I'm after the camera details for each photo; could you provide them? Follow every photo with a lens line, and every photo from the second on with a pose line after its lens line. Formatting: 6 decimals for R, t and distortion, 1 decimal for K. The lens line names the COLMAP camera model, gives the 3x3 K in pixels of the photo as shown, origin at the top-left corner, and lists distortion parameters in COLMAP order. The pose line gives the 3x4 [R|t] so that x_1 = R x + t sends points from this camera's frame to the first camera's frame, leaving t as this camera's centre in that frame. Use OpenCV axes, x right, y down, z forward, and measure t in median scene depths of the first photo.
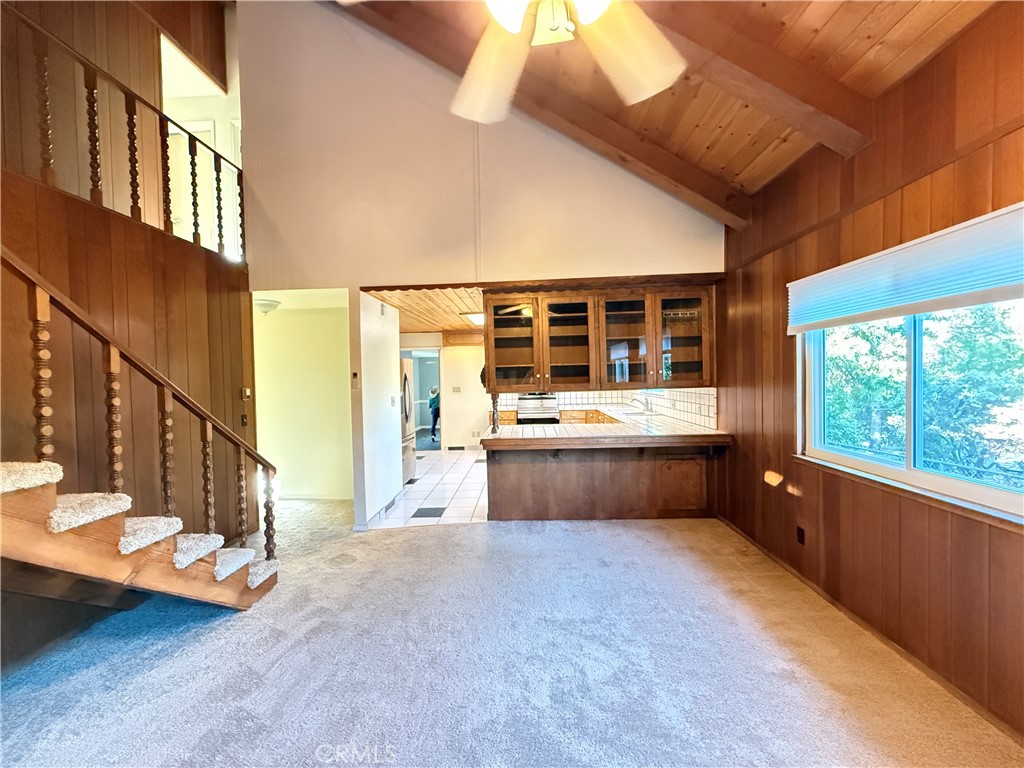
lens RADIAL K [[408.0, 0, 512.0], [0, 408.0, 384.0], [0, 0, 1]] dist [0.000265, -0.000182]
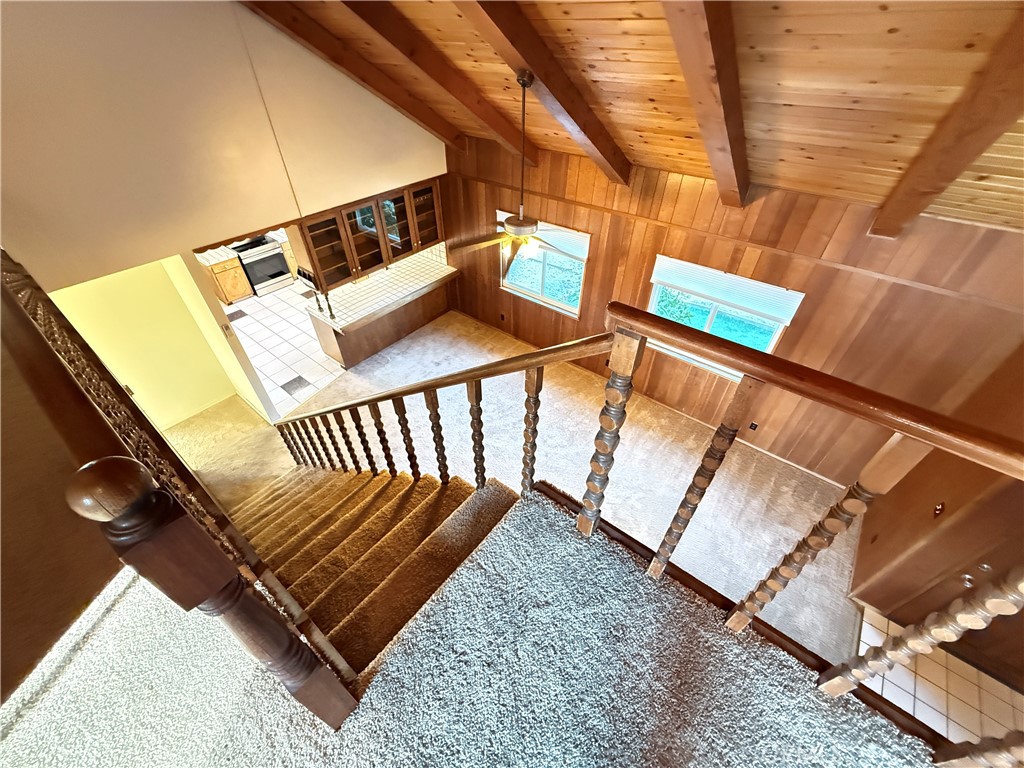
lens RADIAL K [[408.0, 0, 512.0], [0, 408.0, 384.0], [0, 0, 1]] dist [0.000265, -0.000182]
pose [[0.592228, -0.511854, 0.622311, -0.700456], [-0.004072, 0.770407, 0.637539, -0.626431], [-0.805760, -0.380103, 0.454173, -0.216425]]
